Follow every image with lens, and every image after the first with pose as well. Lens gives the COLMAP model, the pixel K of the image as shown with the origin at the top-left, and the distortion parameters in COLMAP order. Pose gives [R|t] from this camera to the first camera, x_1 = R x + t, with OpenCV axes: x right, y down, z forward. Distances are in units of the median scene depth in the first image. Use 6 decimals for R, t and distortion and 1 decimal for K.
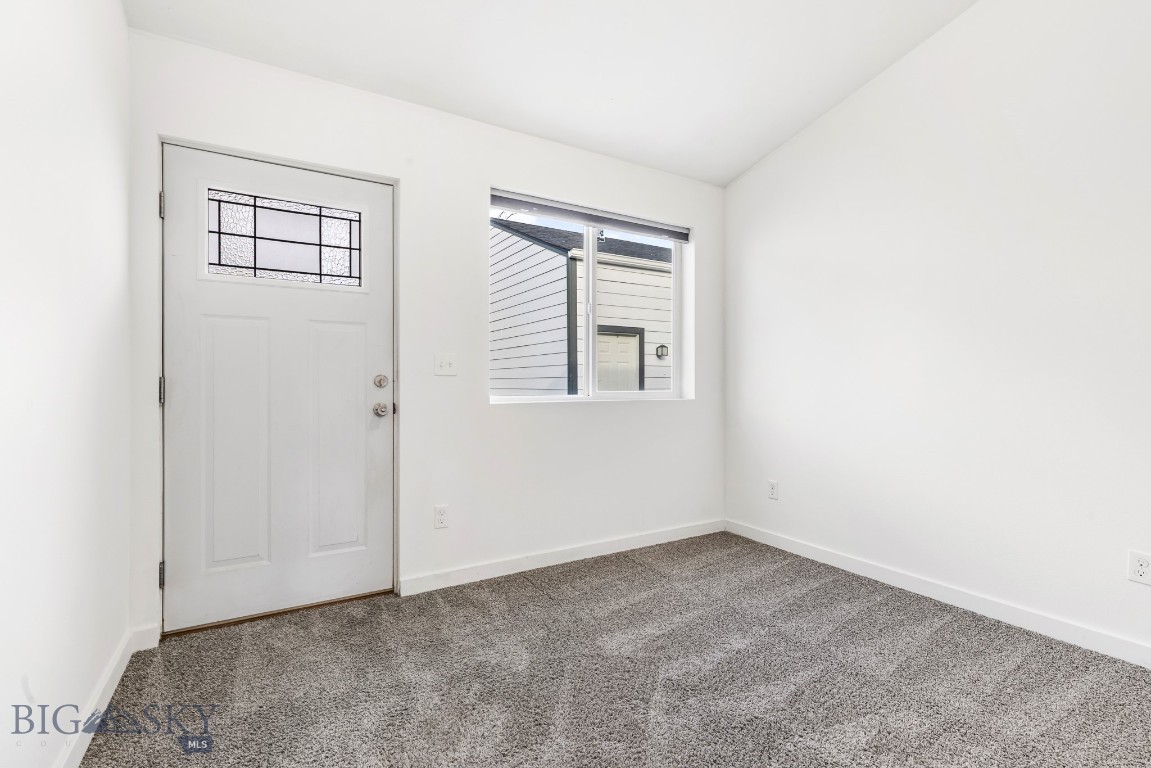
lens RADIAL K [[522.2, 0, 583.3], [0, 522.2, 383.7], [0, 0, 1]] dist [0.006125, 0.000009]
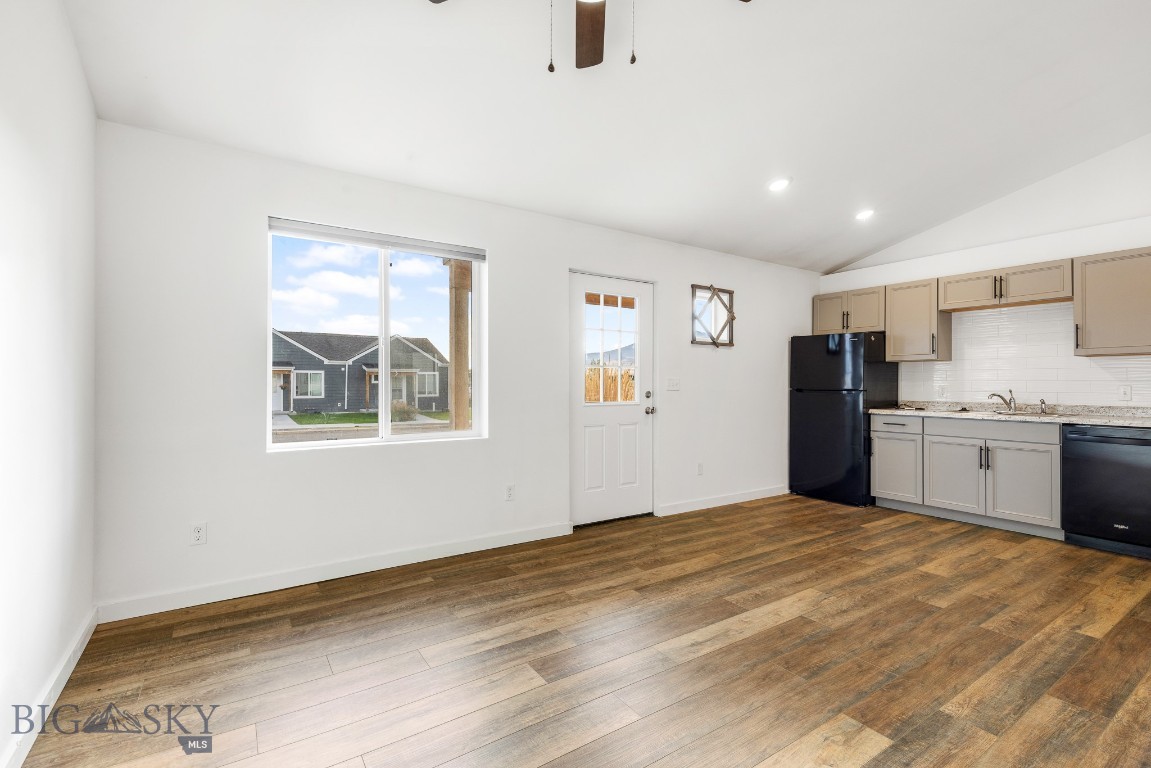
lens RADIAL K [[522.2, 0, 566.7], [0, 522.2, 384.8], [0, 0, 1]] dist [0.006125, 0.000009]
pose [[0.999357, -0.004529, 0.035556, -0.711597], [0.004626, 0.999986, -0.002652, -0.033537], [-0.035544, 0.002815, 0.999364, -0.741898]]
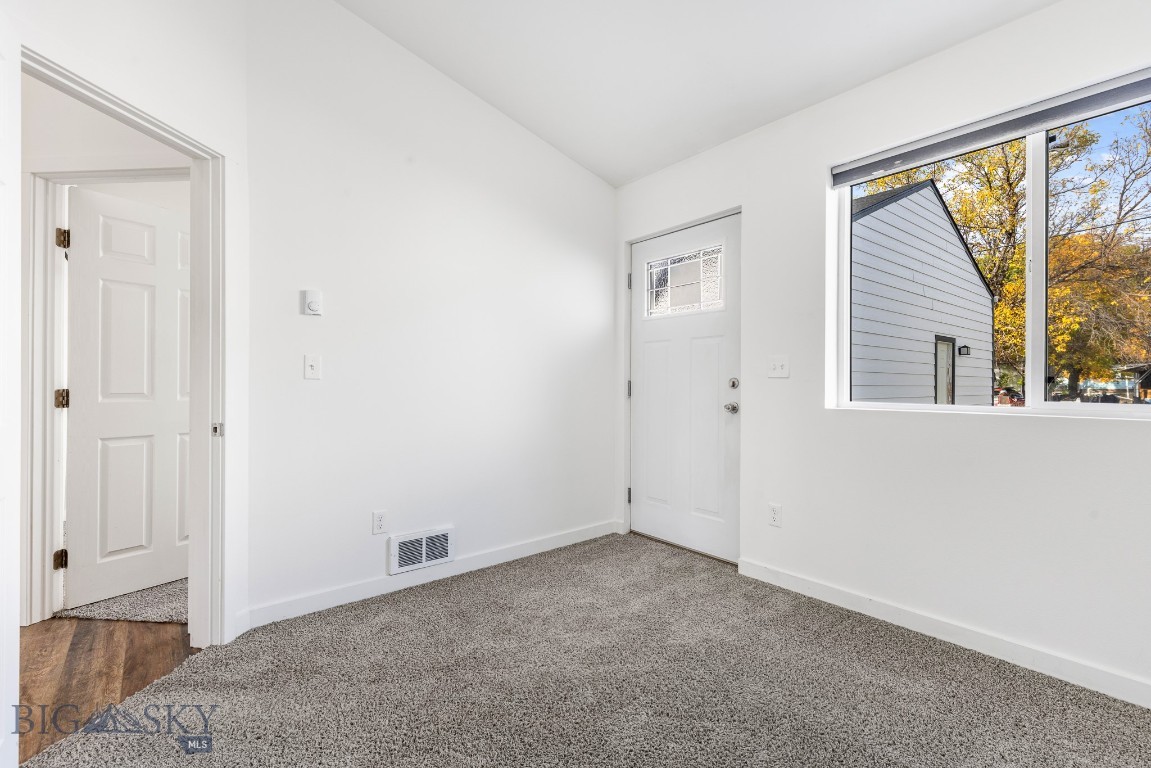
lens RADIAL K [[522.2, 0, 568.3], [0, 522.2, 383.2], [0, 0, 1]] dist [0.006125, 0.000009]
pose [[0.123764, 0.001153, -0.992311, 0.728289], [-0.005034, 0.999987, 0.000535, -0.003372], [0.992299, 0.004929, 0.123769, 0.488634]]
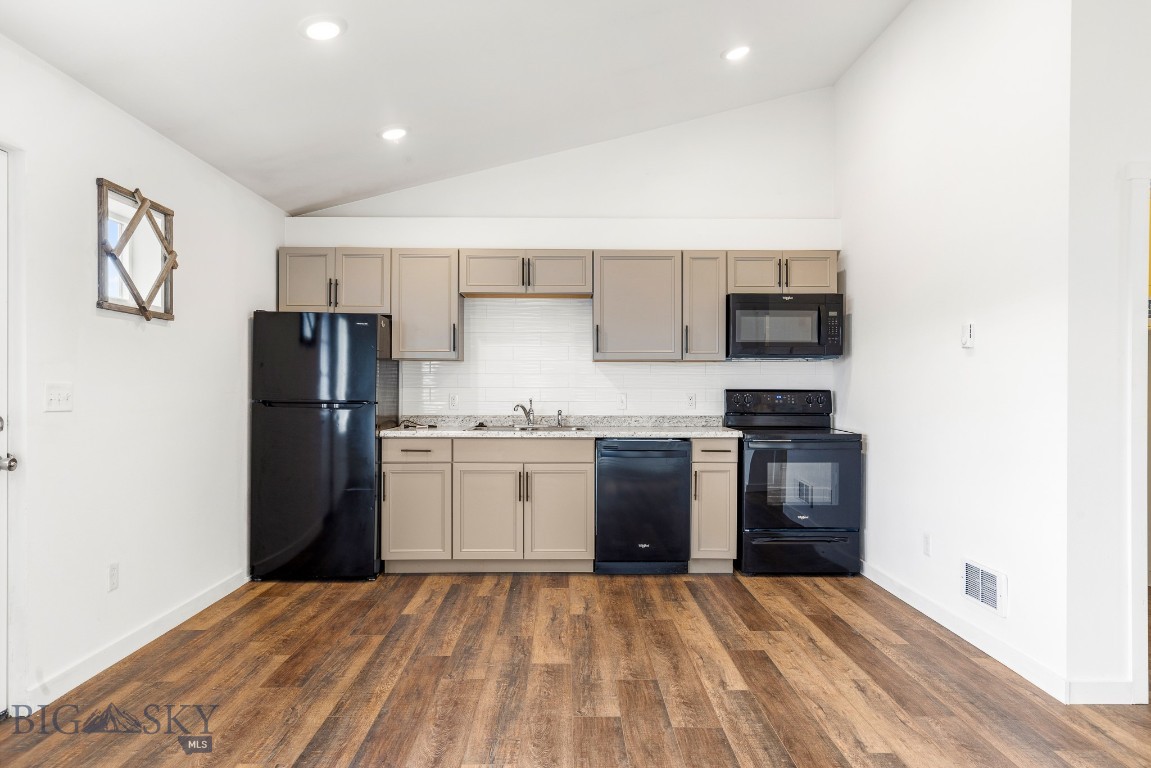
lens RADIAL K [[741.3, 0, 578.0], [0, 741.3, 383.1], [0, 0, 1]] dist [0.009048, -0.002485]
pose [[0.501096, -0.001220, 0.865391, -0.856077], [0.005532, 0.999983, -0.001793, -0.053274], [-0.865374, 0.005686, 0.501094, -0.193512]]
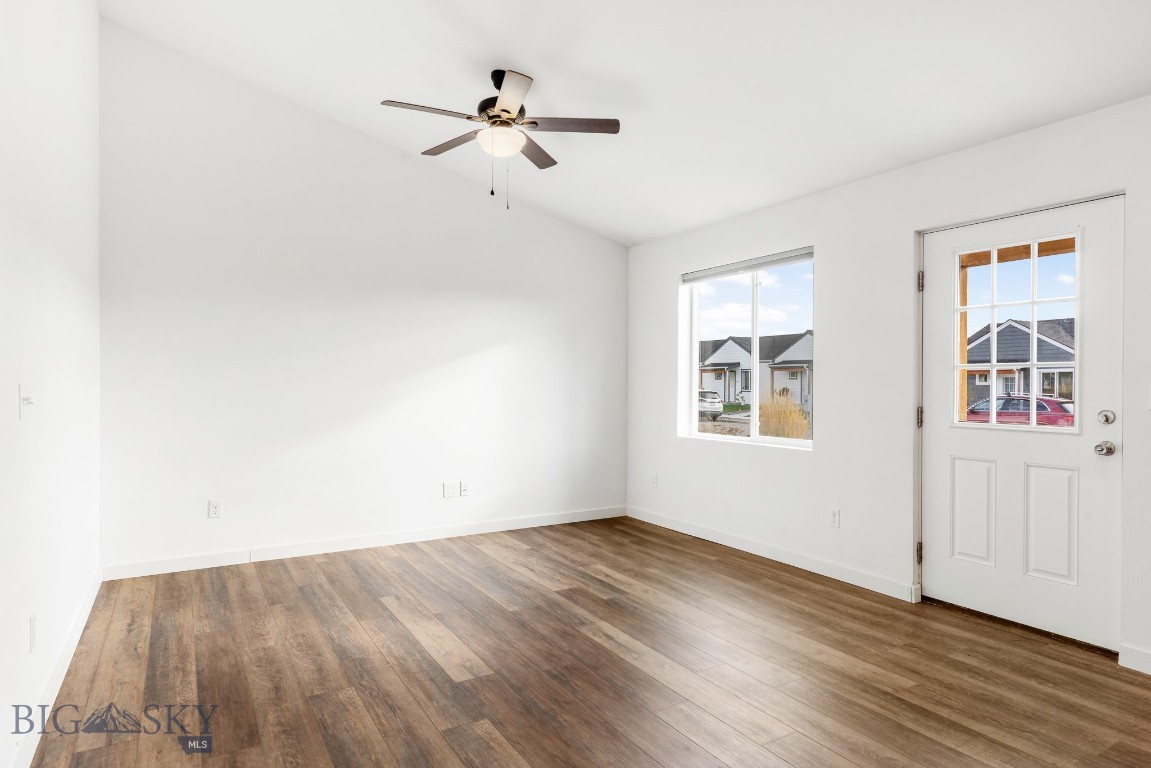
lens RADIAL K [[639.8, 0, 570.8], [0, 639.8, 388.9], [0, 0, 1]] dist [0.003302, -0.000764]
pose [[-0.003868, 0.001918, -0.999991, 0.718076], [-0.010125, 0.999947, 0.001957, -0.044107], [0.999941, 0.010132, -0.003849, 0.085156]]
